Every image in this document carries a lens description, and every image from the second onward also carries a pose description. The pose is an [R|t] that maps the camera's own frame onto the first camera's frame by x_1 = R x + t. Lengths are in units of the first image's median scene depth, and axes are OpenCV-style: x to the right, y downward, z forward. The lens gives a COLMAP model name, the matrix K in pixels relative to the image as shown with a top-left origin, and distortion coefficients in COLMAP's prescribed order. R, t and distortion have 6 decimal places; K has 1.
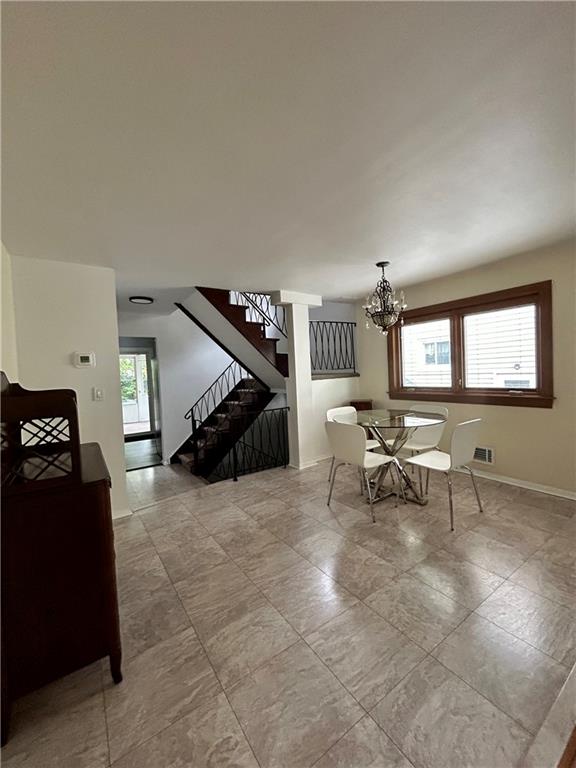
lens RADIAL K [[311.3, 0, 288.0], [0, 311.3, 384.0], [0, 0, 1]] dist [-0.001404, 0.001234]
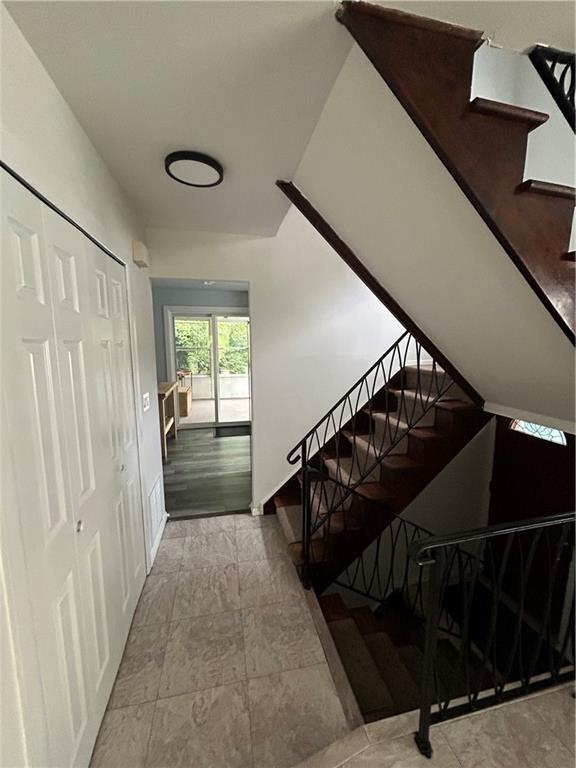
lens RADIAL K [[309.8, 0, 288.0], [0, 309.8, 384.0], [0, 0, 1]] dist [-0.016460, 0.000186]
pose [[0.928116, 0.092851, -0.360527, -0.218681], [-0.054070, 0.991750, 0.116224, -0.059620], [0.368344, -0.088375, 0.925479, 0.726174]]
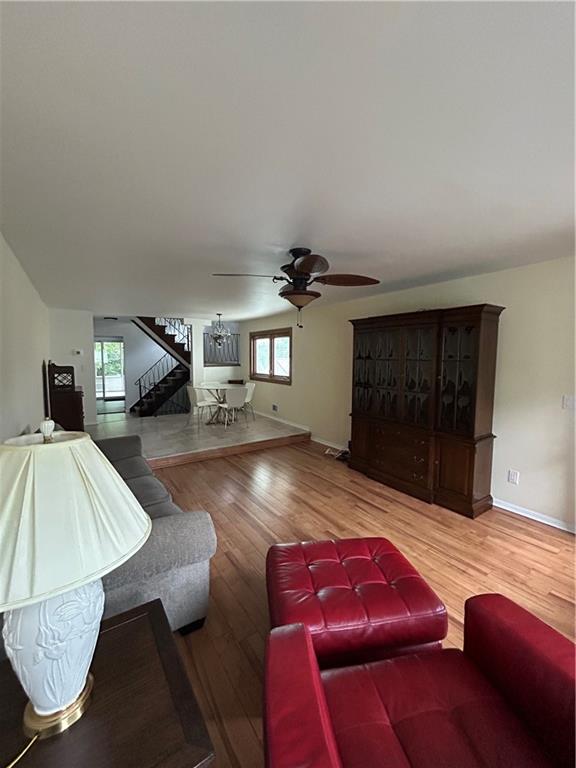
lens RADIAL K [[311.3, 0, 288.0], [0, 311.3, 384.0], [0, 0, 1]] dist [-0.001404, 0.001234]
pose [[0.998582, 0.053232, 0.000053, 0.653993], [-0.053170, 0.997363, 0.049391, -0.032648], [0.002576, -0.049324, 0.998780, -0.939163]]
